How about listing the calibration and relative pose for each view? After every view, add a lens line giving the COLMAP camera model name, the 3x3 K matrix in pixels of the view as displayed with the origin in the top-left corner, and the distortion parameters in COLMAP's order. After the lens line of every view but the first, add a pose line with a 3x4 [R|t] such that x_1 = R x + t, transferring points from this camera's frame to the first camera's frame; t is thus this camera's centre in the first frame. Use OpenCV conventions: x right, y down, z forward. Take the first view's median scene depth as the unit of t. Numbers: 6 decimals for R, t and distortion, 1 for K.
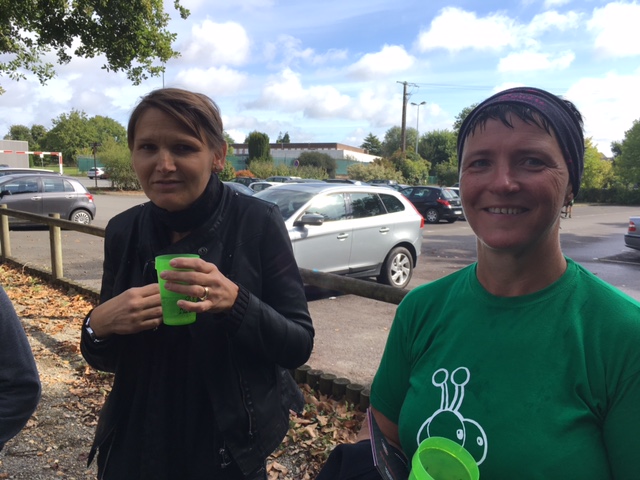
lens RADIAL K [[551.3, 0, 319.9], [0, 551.3, 239.8], [0, 0, 1]] dist [0.098193, -0.113992]
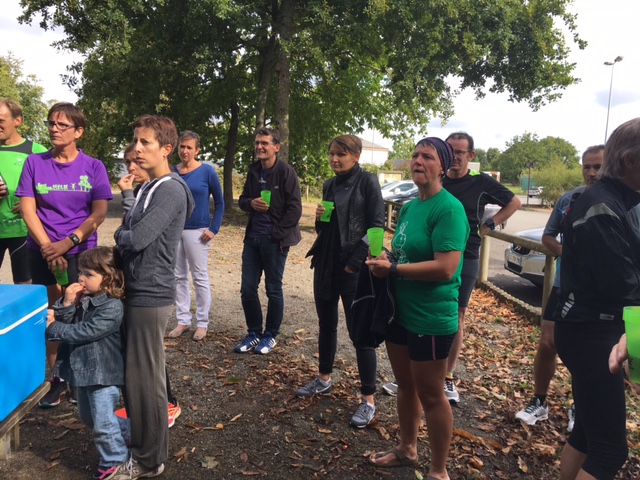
lens RADIAL K [[551.3, 0, 318.2], [0, 551.3, 246.2], [0, 0, 1]] dist [0.098193, -0.113992]
pose [[0.721361, 0.097363, -0.685681, 0.177758], [-0.114271, 0.993231, 0.020815, 0.031858], [0.683067, 0.063338, 0.727604, -0.148566]]
